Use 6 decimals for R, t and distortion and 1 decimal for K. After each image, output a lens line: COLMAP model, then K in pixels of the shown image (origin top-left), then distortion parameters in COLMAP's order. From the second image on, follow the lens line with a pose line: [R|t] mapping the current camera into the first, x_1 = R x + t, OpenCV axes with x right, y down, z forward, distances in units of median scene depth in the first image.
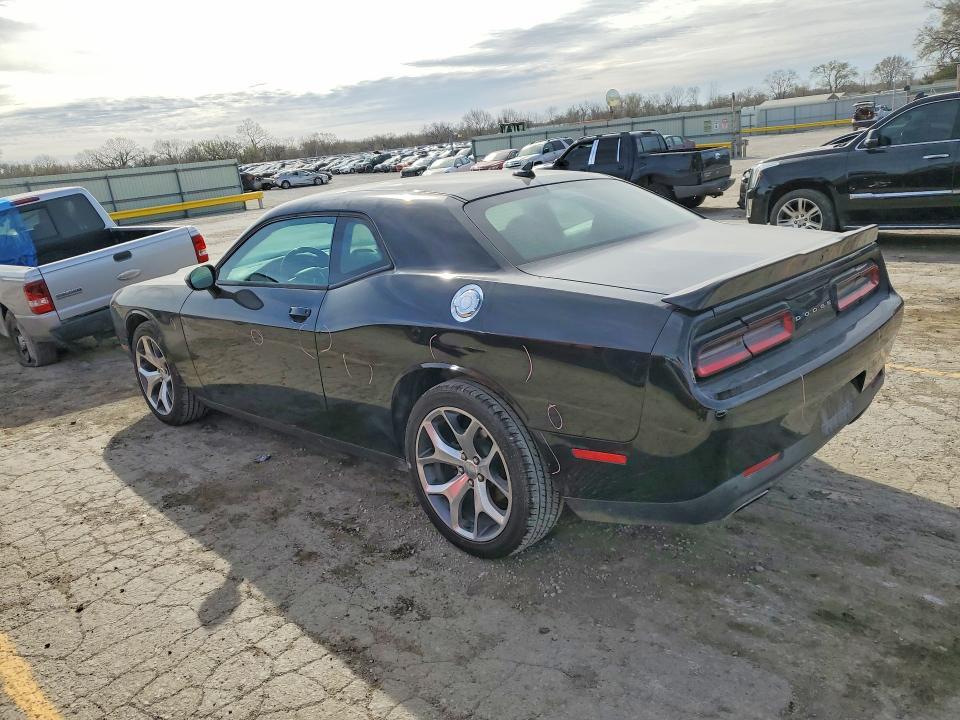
lens RADIAL K [[756.2, 0, 480.0], [0, 756.2, 360.0], [0, 0, 1]] dist [0.007910, 0.004968]
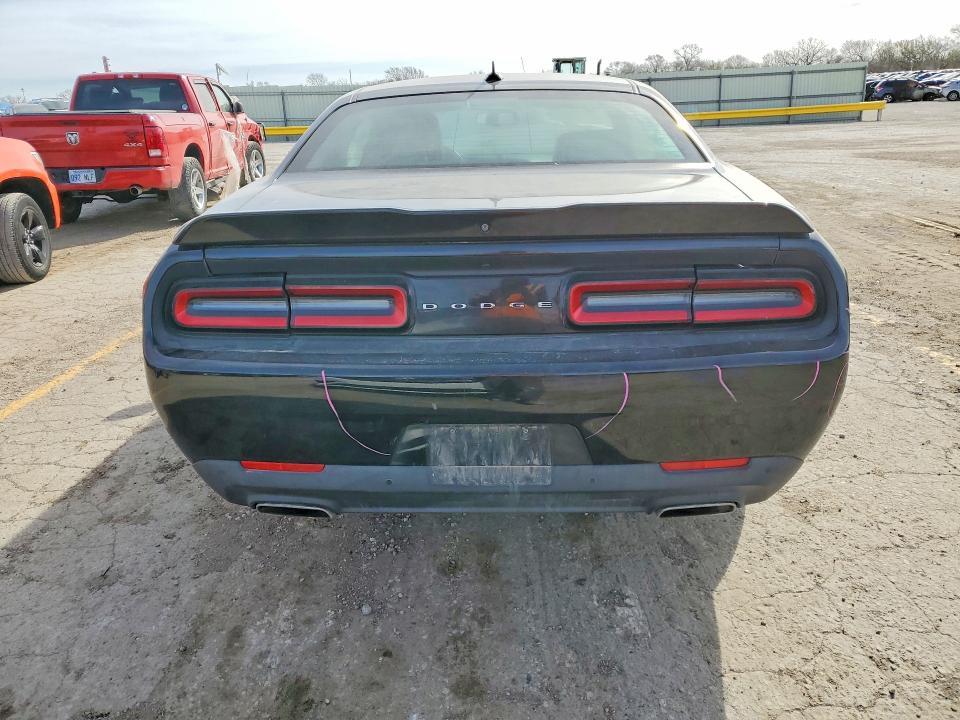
lens RADIAL K [[738.9, 0, 480.0], [0, 738.9, 360.0], [0, 0, 1]] dist [0.027445, 0.004735]
pose [[0.670059, 0.312892, -0.673142, 0.935626], [-0.227954, 0.949739, 0.214552, -0.171792], [0.706441, 0.009683, 0.707706, 0.568536]]
